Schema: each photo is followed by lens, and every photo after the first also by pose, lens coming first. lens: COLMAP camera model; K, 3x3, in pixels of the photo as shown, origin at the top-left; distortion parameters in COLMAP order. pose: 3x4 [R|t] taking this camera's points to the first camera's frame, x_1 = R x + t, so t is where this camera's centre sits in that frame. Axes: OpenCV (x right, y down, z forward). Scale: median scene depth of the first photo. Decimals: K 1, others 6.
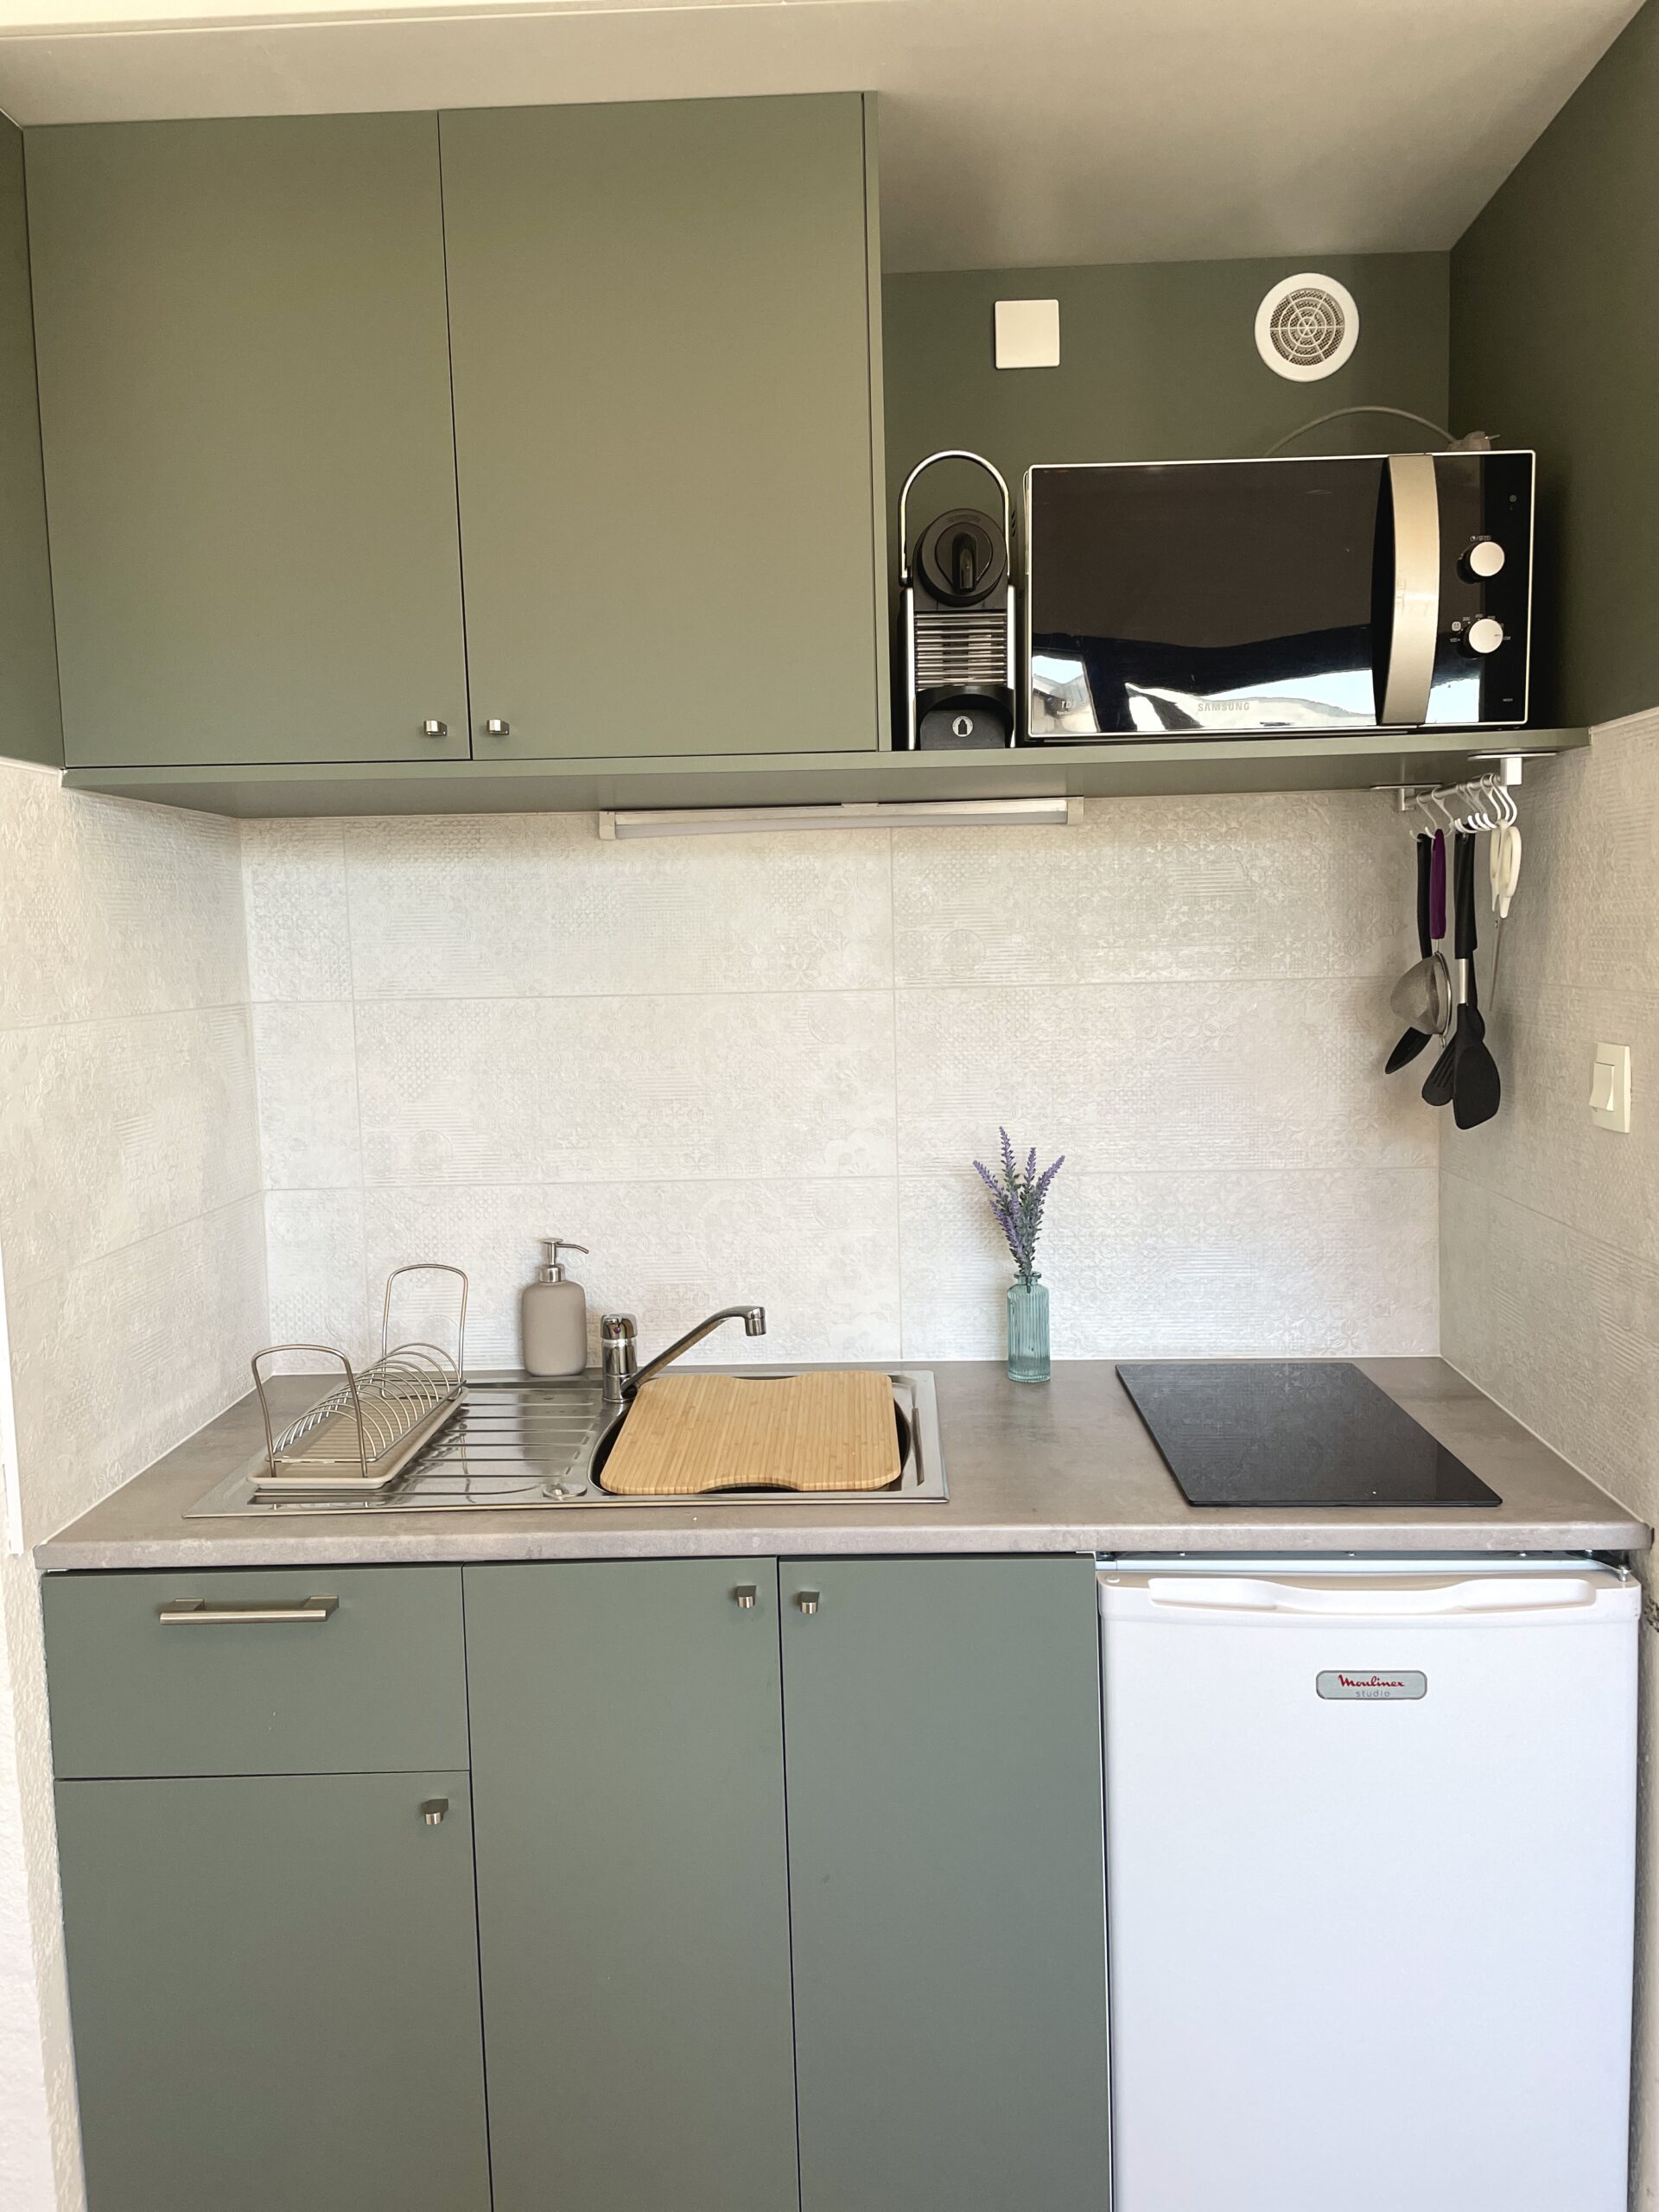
lens RADIAL K [[1650.8, 0, 844.0], [0, 1650.8, 1100.1], [0, 0, 1]] dist [0.007559, -0.003683]
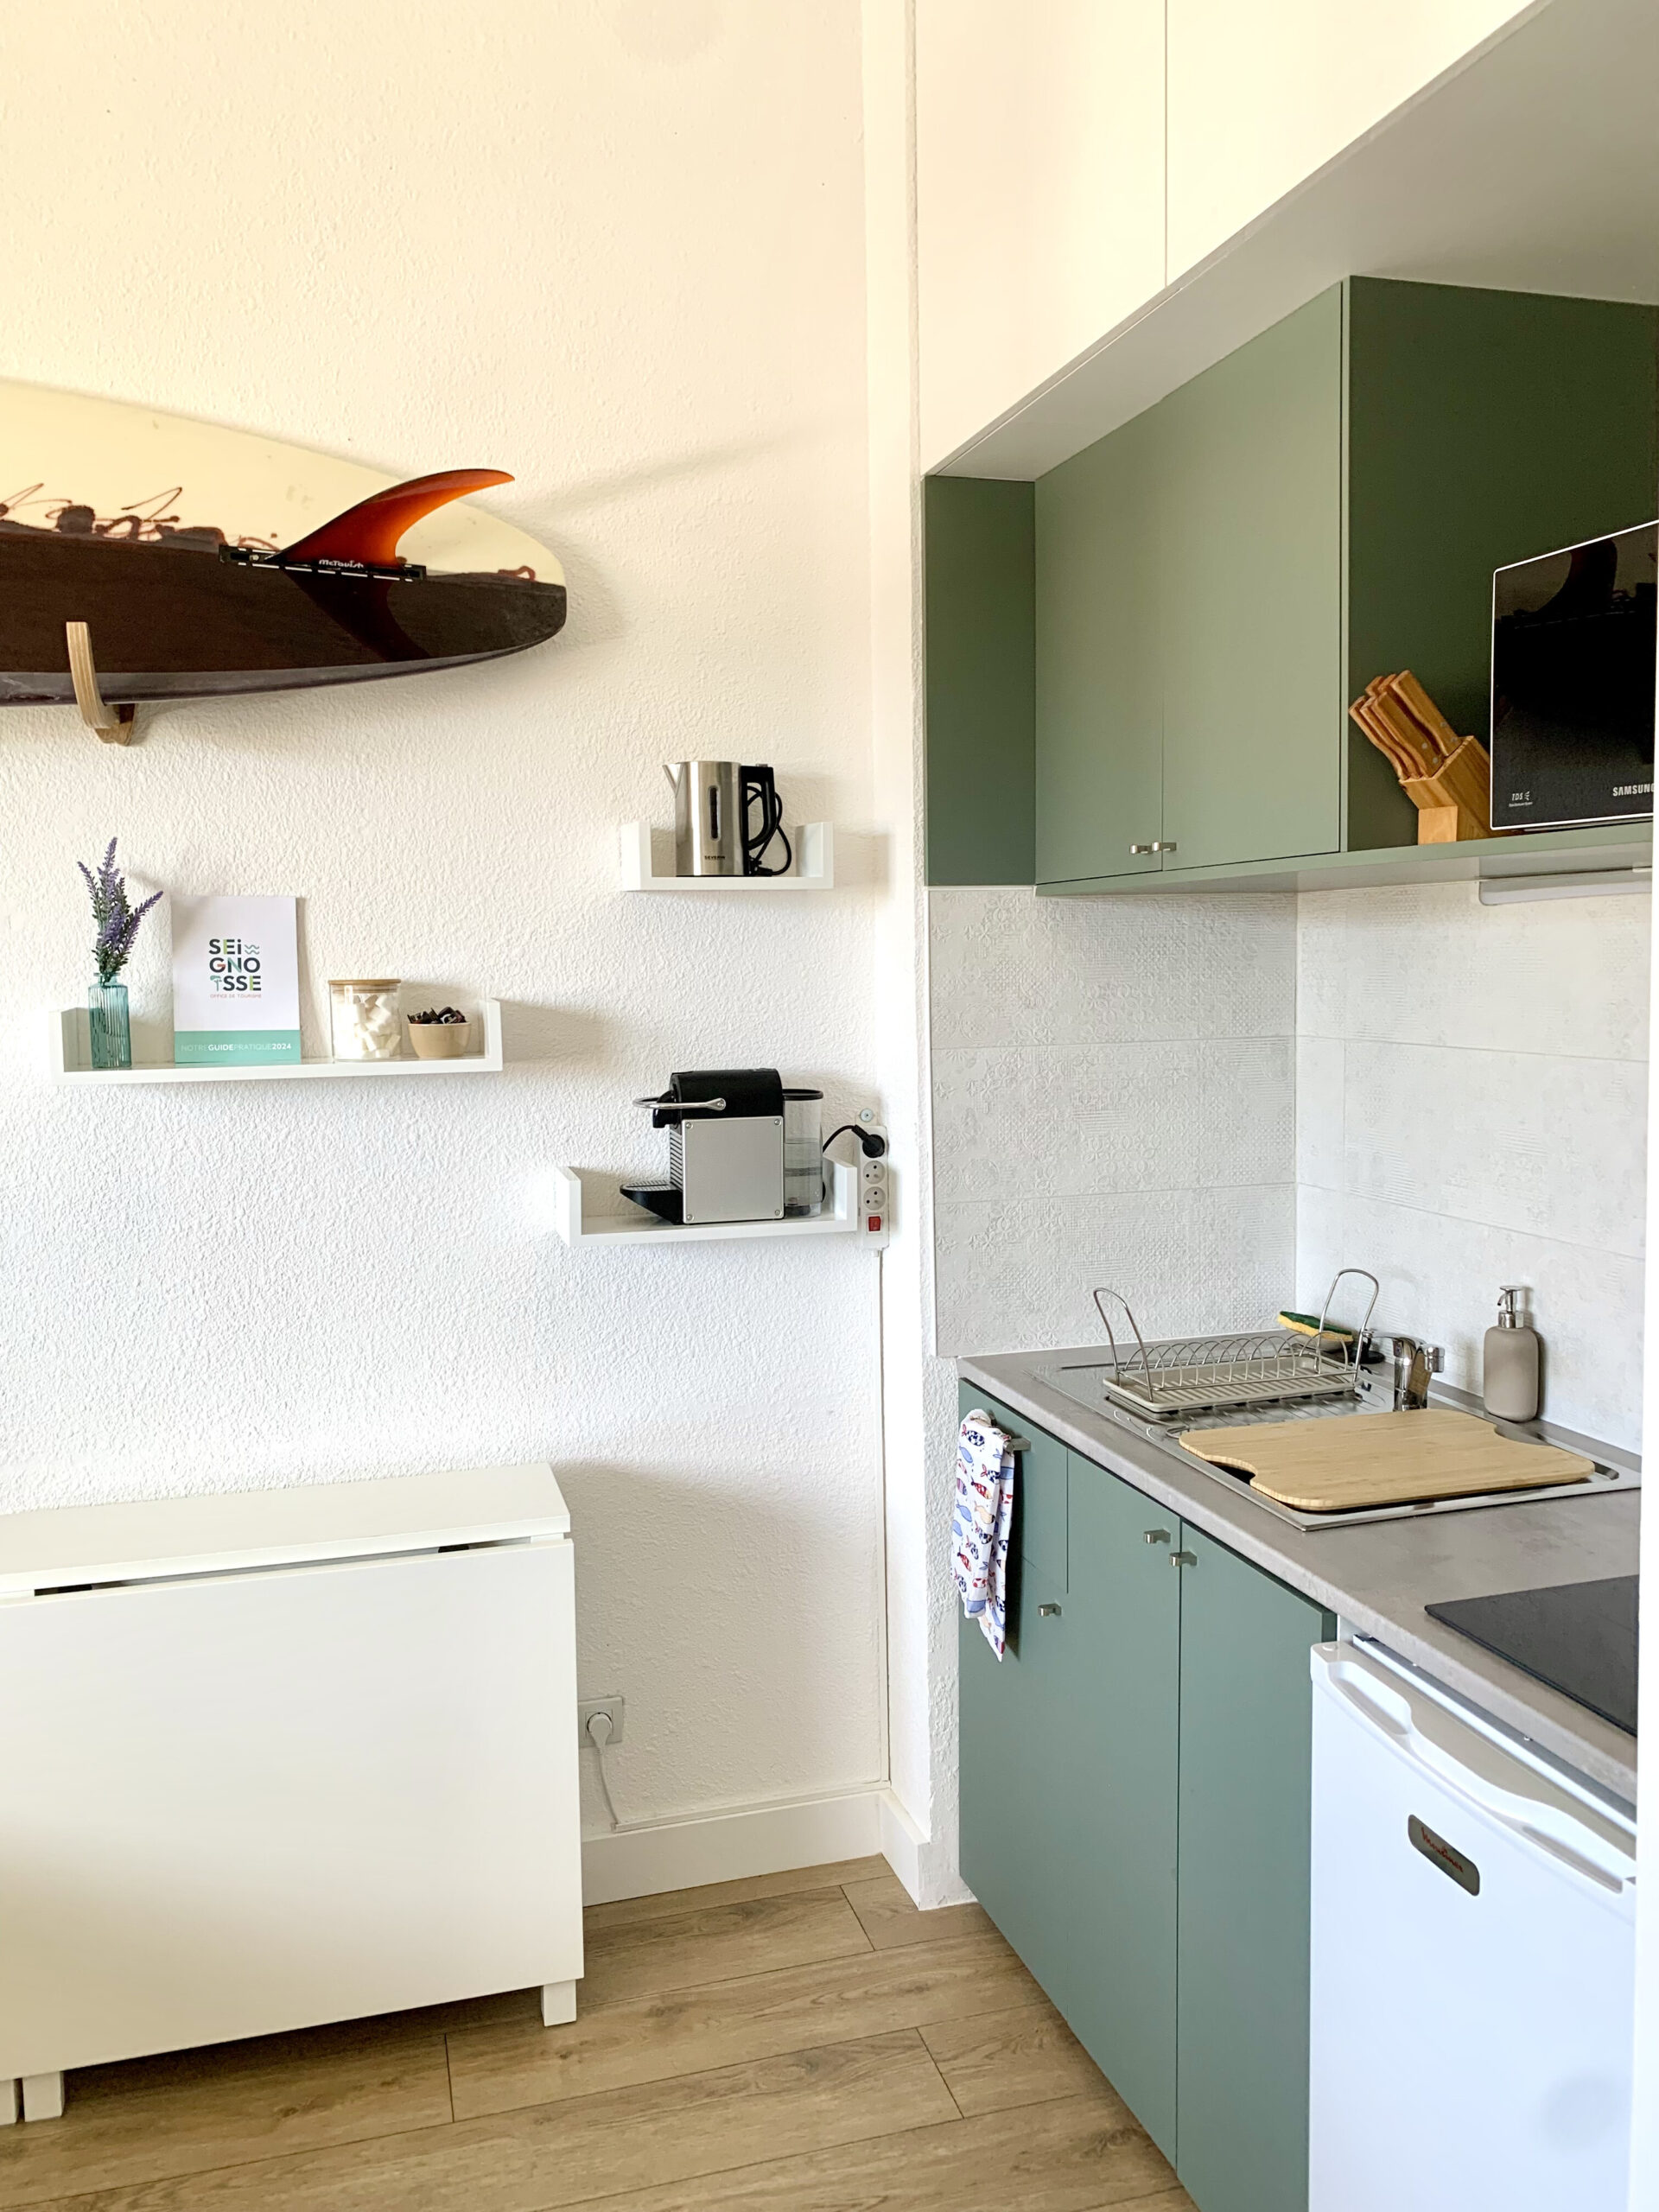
lens RADIAL K [[1657.1, 0, 780.0], [0, 1657.1, 1099.0], [0, 0, 1]] dist [0.046388, -0.056980]
pose [[0.272081, 0.097091, -0.957364, 0.777024], [-0.080651, 0.993697, 0.077855, -0.079042], [0.958889, 0.056029, 0.278197, 0.263549]]
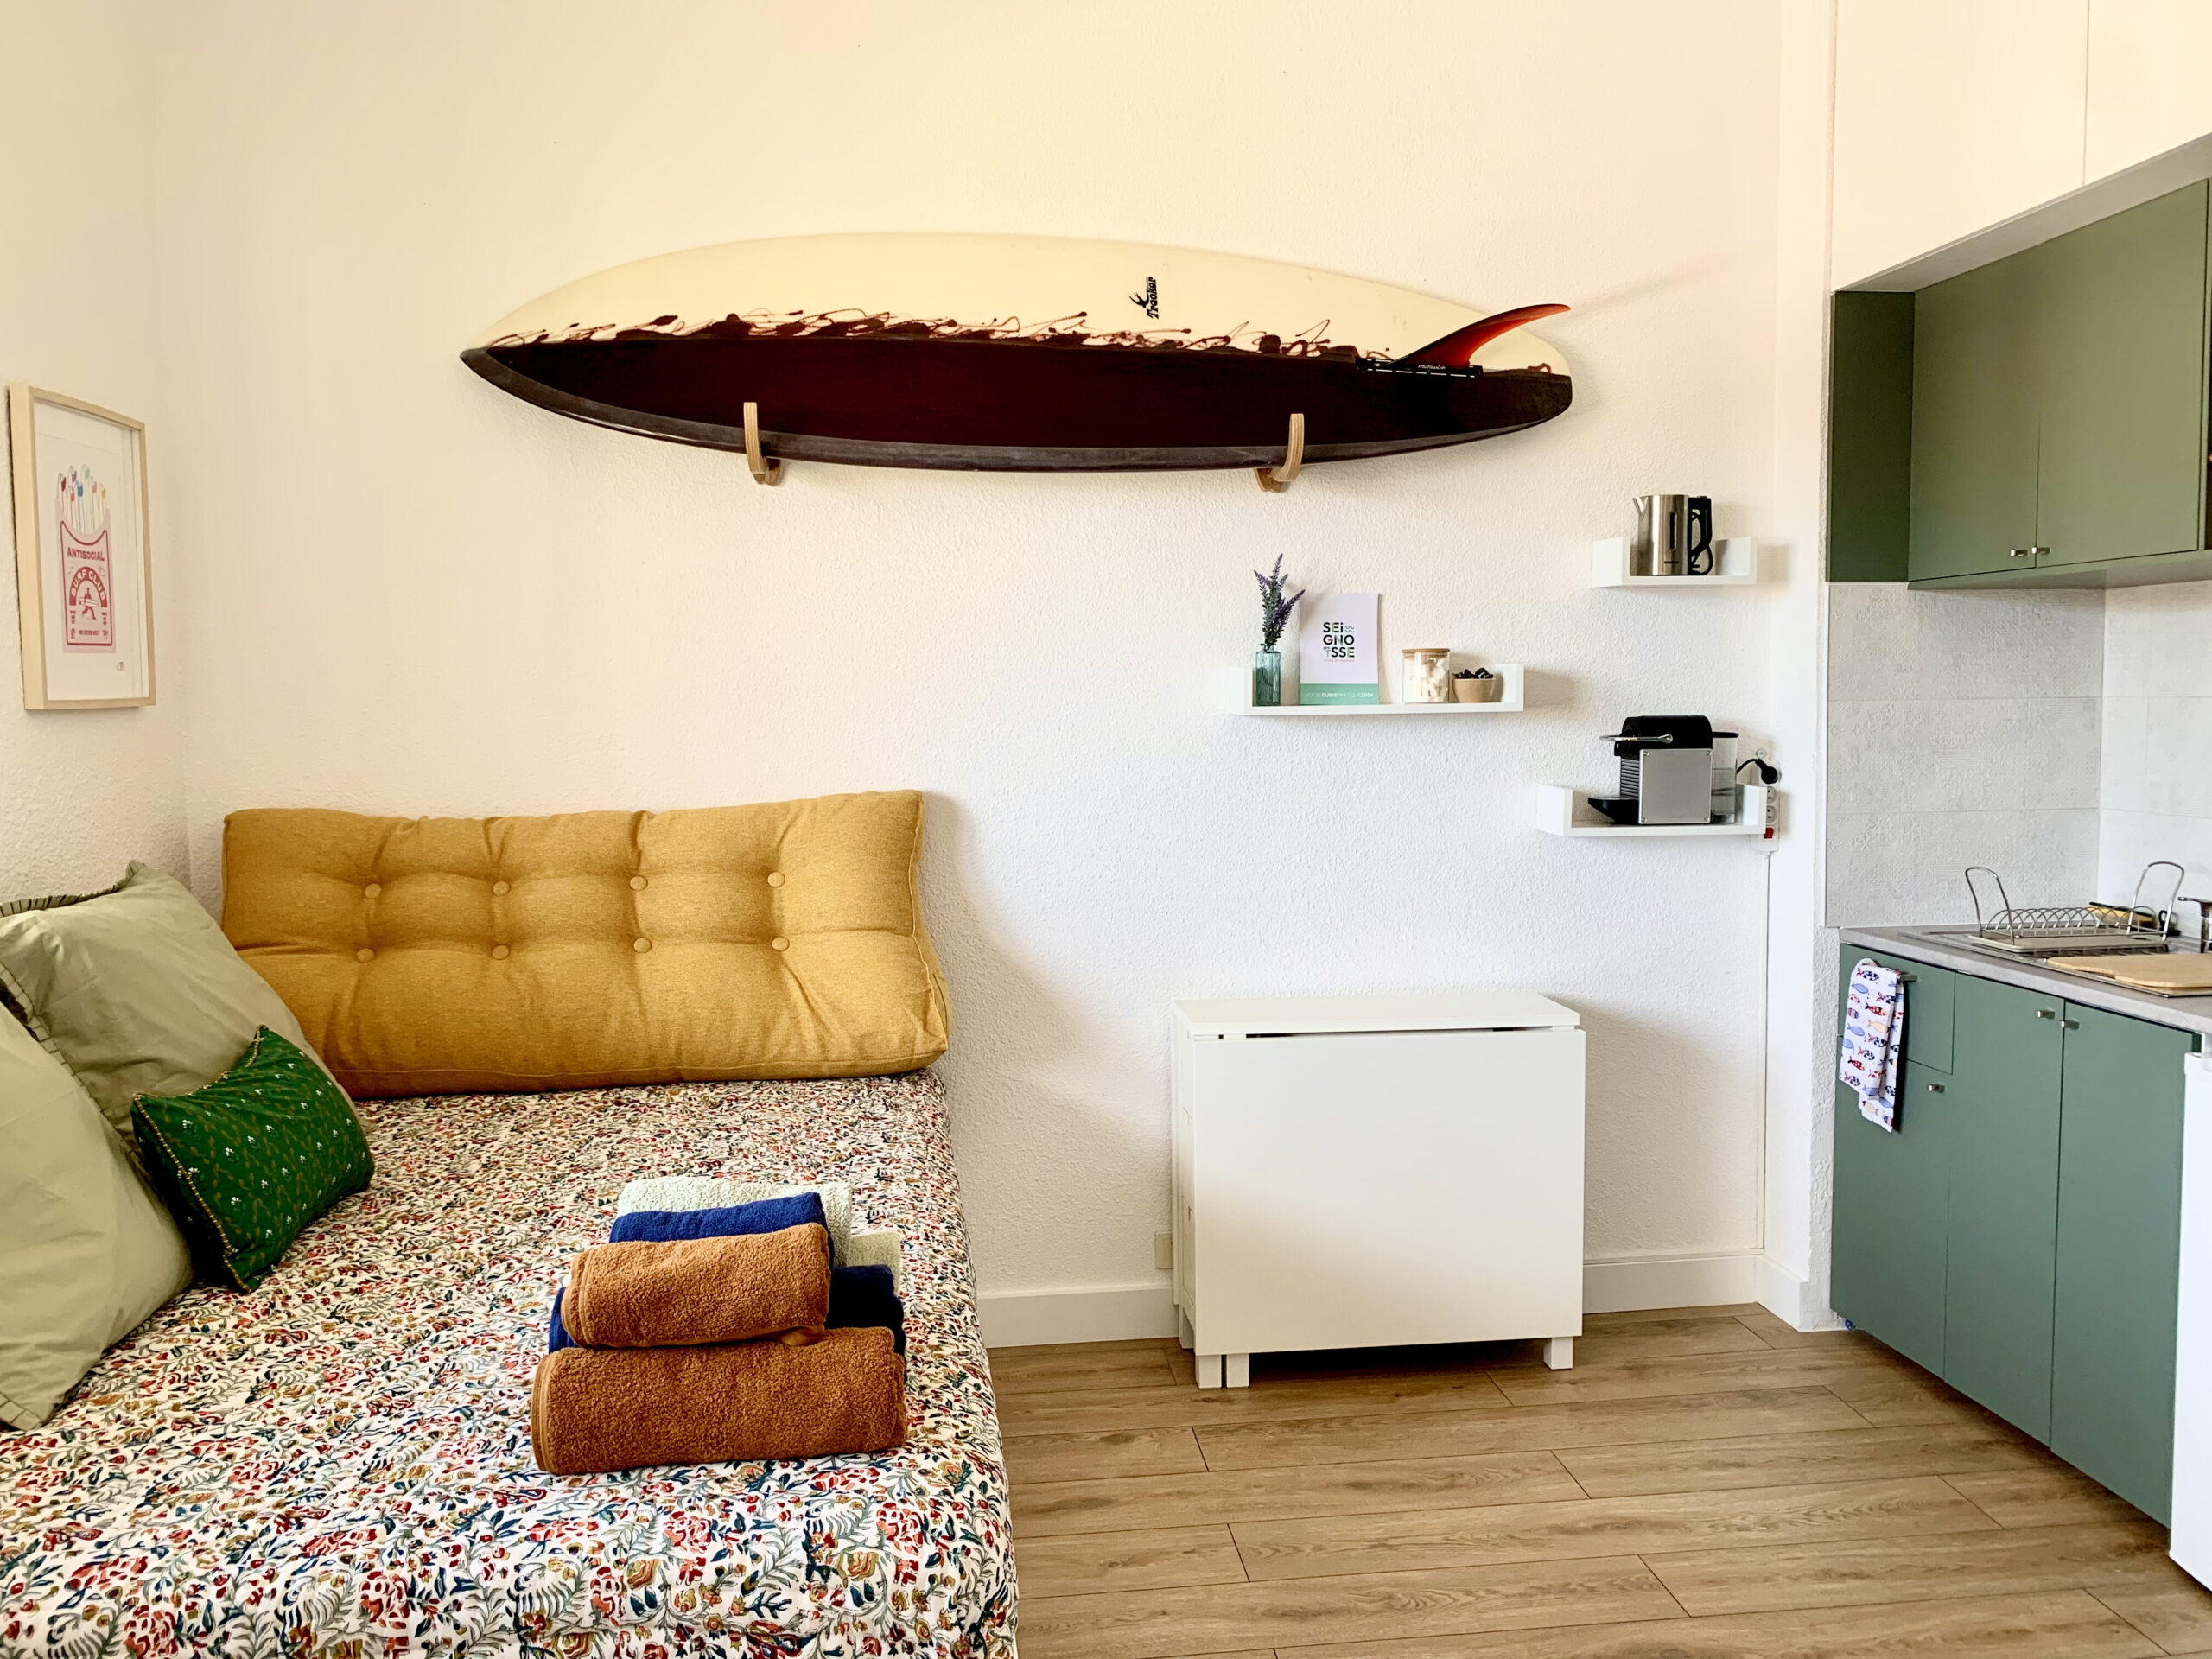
lens RADIAL K [[1657.1, 0, 1097.2], [0, 1657.1, 824.9], [0, 0, 1]] dist [0.046388, -0.056980]
pose [[0.129127, 0.093865, -0.987176, 1.221019], [-0.085808, 0.992833, 0.083179, 0.017234], [0.987909, 0.073967, 0.136256, -0.242227]]
